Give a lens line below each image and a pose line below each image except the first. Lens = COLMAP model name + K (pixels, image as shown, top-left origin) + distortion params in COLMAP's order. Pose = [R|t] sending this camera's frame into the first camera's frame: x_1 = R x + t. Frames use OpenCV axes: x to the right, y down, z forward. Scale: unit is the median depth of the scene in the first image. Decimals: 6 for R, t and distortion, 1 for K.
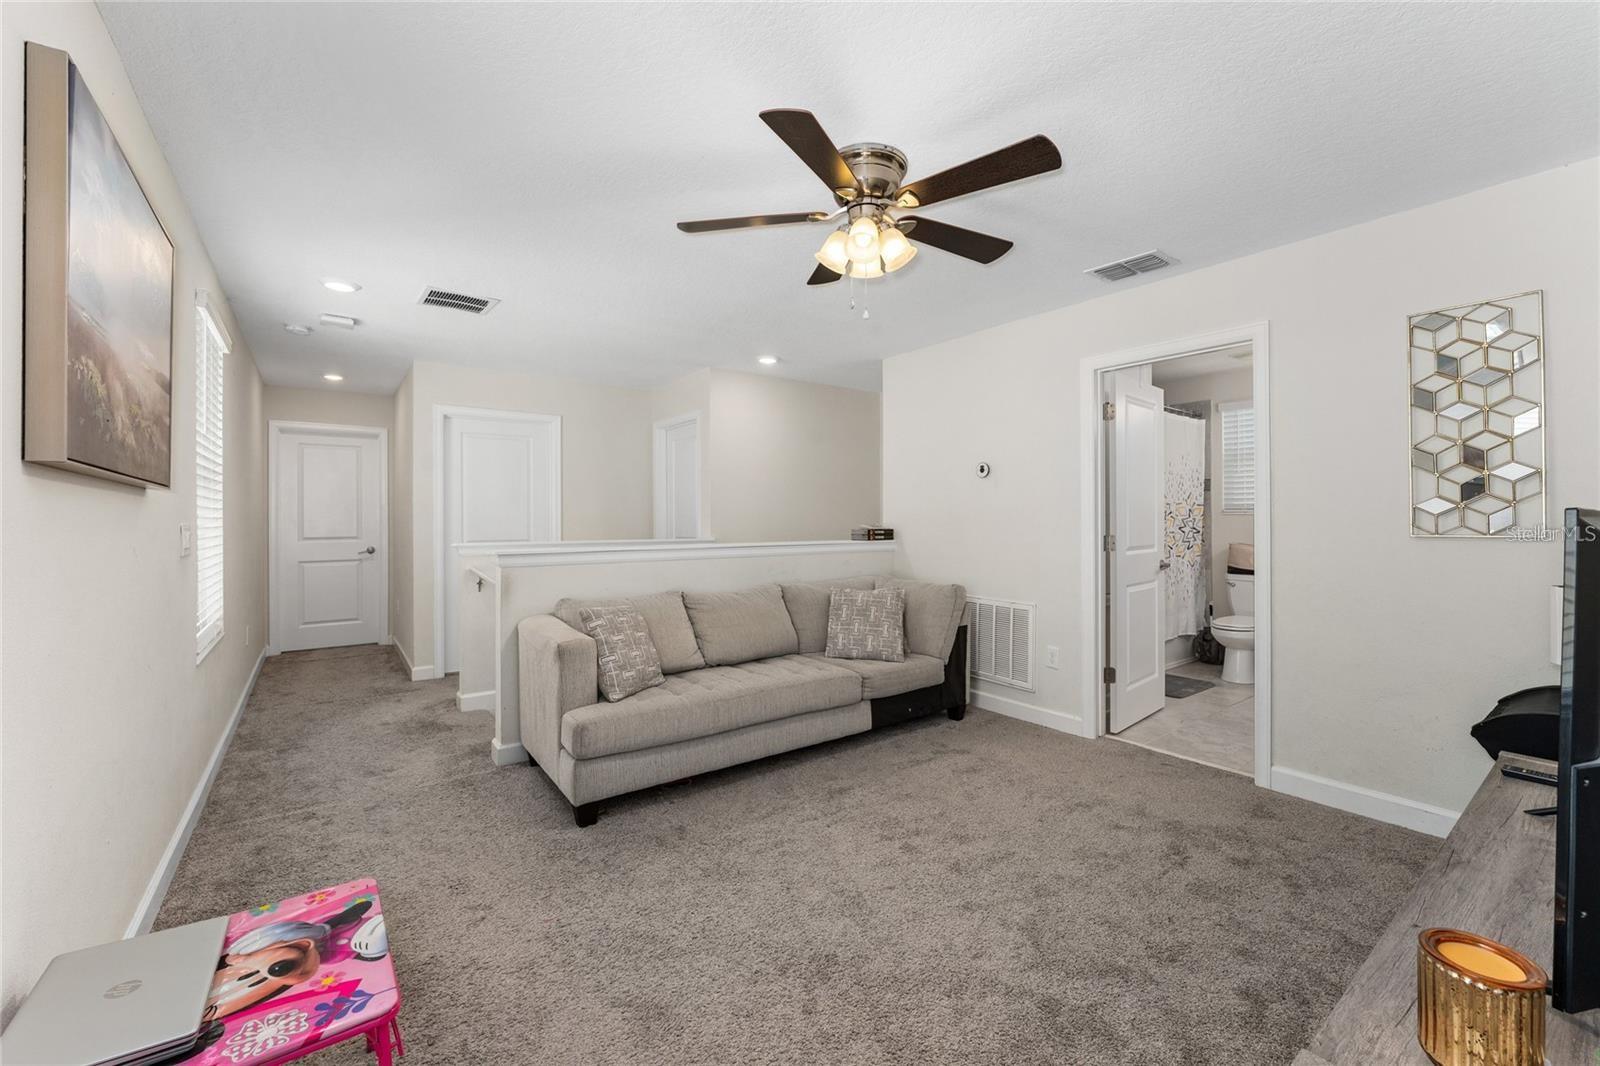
lens RADIAL K [[646.1, 0, 806.3], [0, 646.1, 525.0], [0, 0, 1]] dist [0.001581, -0.000146]
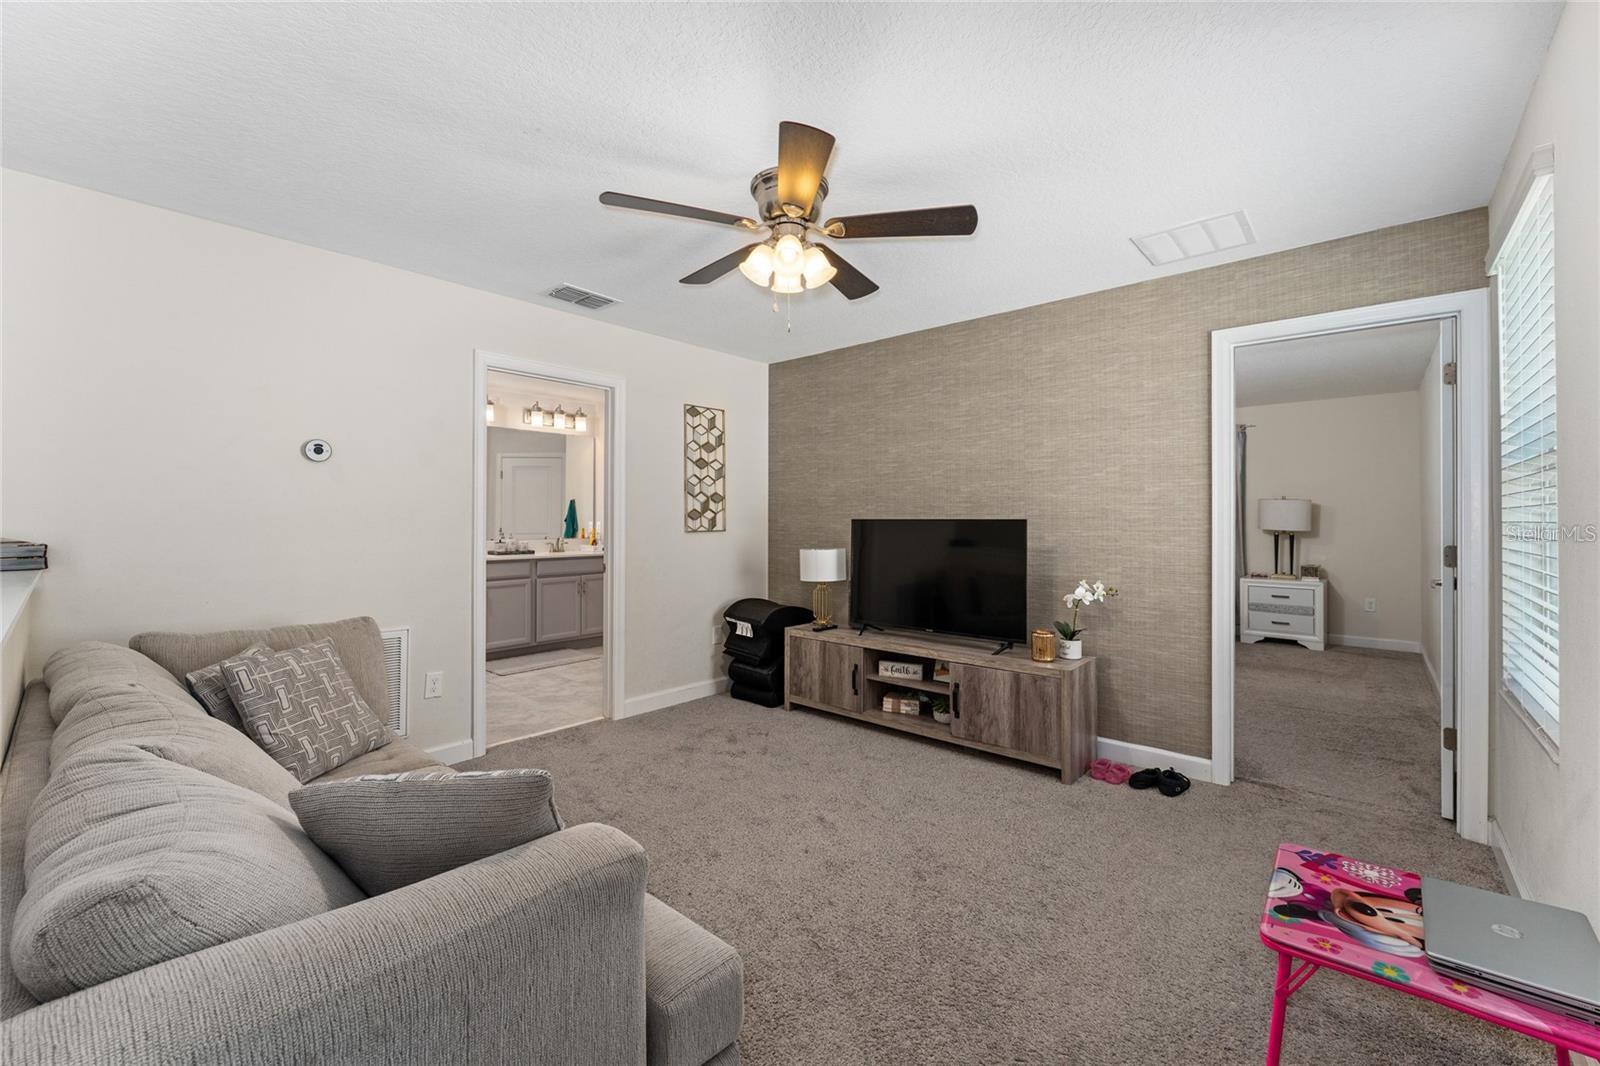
lens RADIAL K [[646.1, 0, 805.7], [0, 646.1, 518.2], [0, 0, 1]] dist [0.001581, -0.000146]
pose [[-0.208100, 0.007320, 0.978080, -1.580240], [0.008982, 0.999944, -0.005573, -0.012085], [-0.978066, 0.007625, -0.208154, 2.010183]]
